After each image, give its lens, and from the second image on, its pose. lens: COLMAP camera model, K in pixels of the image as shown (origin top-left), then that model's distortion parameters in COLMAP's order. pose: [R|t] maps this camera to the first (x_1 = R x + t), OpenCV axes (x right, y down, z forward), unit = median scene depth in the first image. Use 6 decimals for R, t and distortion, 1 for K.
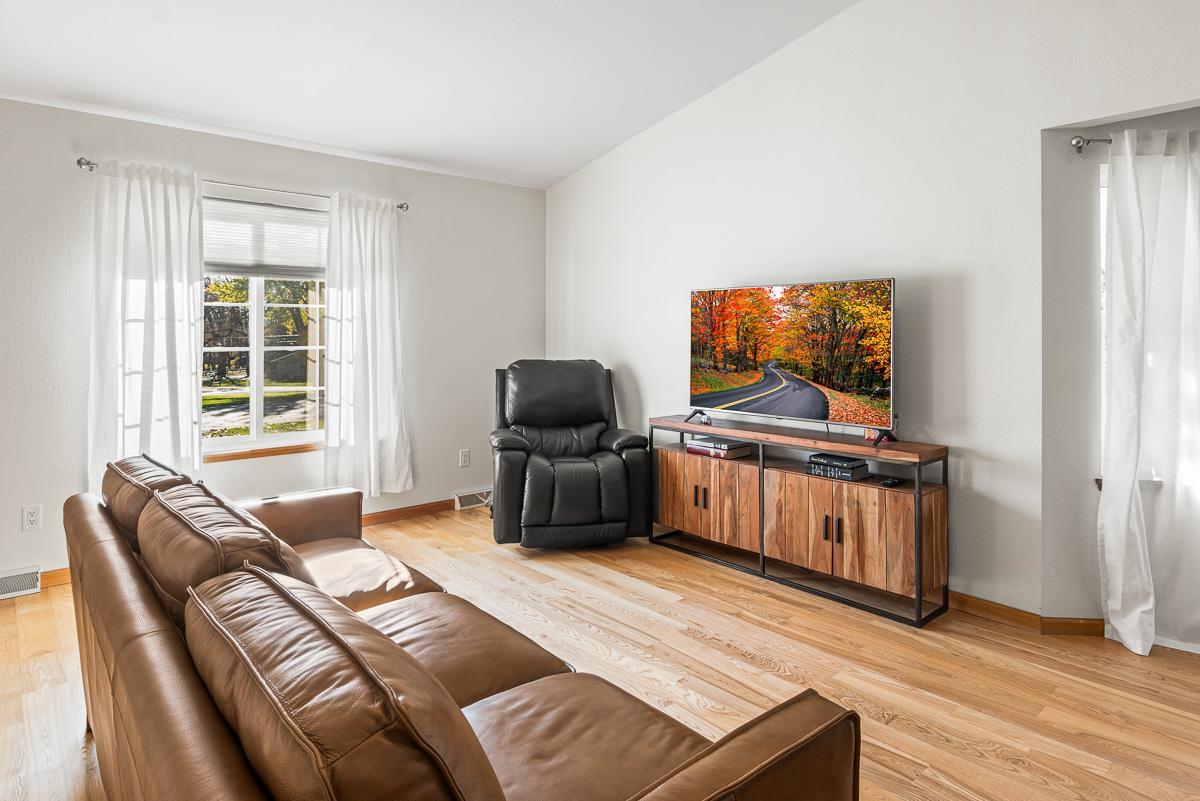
lens RADIAL K [[697.2, 0, 605.3], [0, 697.2, 342.2], [0, 0, 1]] dist [0.013903, 0.001336]
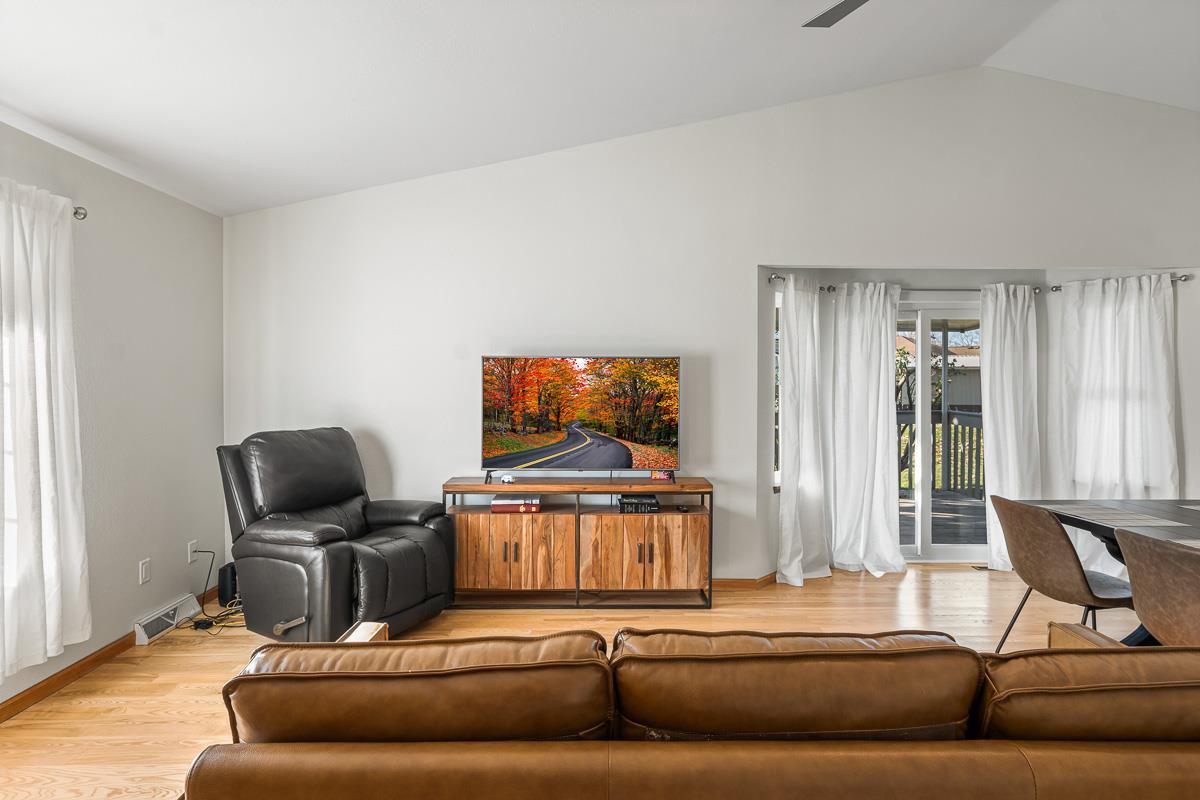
lens RADIAL K [[602.5, 0, 616.8], [0, 602.5, 392.4], [0, 0, 1]] dist [0.000534, 0.000210]
pose [[0.680248, -0.011287, 0.732895, -0.442164], [0.020215, 0.999790, -0.003366, -0.017229], [-0.732703, 0.017105, 0.680334, 0.257166]]
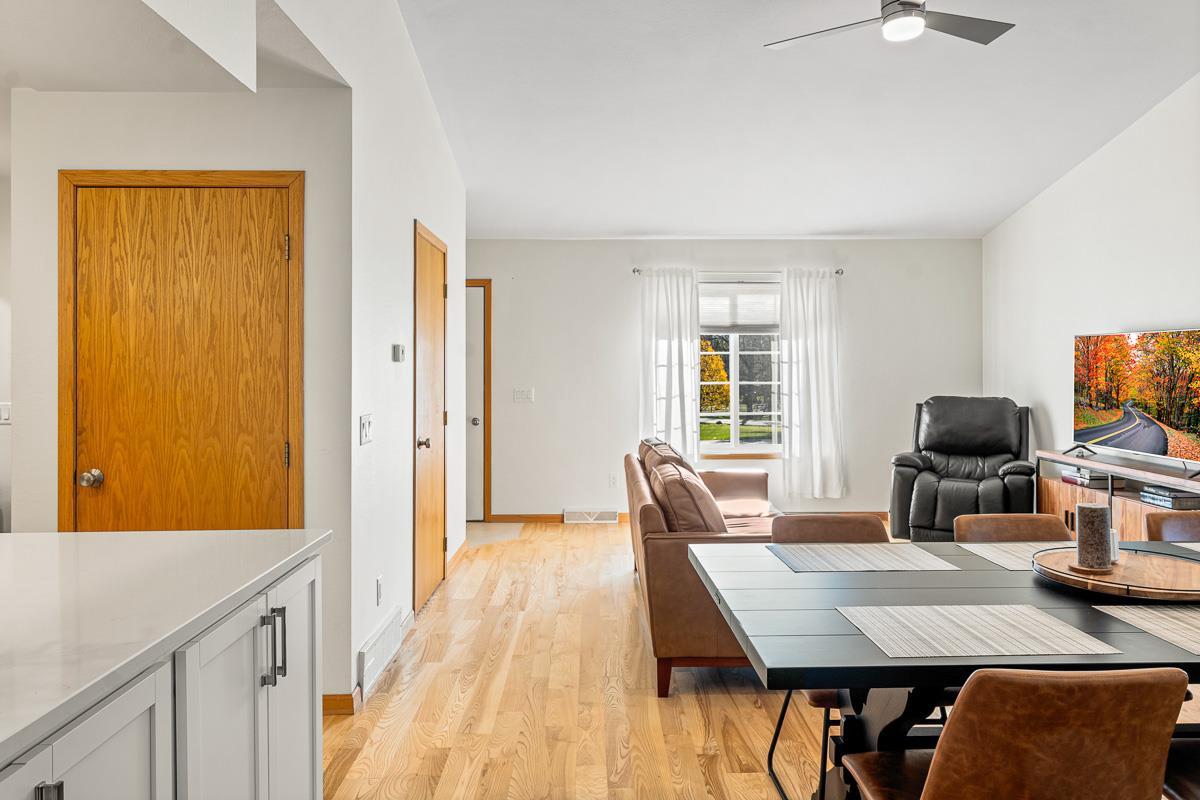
lens RADIAL K [[858.9, 0, 600.0], [0, 858.9, 400.0], [0, 0, 1]] dist [-0.003176, -0.000325]
pose [[0.769495, 0.022249, -0.638266, 0.450366], [-0.000031, 0.999394, 0.034801, -0.020907], [0.638653, -0.026760, 0.769029, -0.566781]]
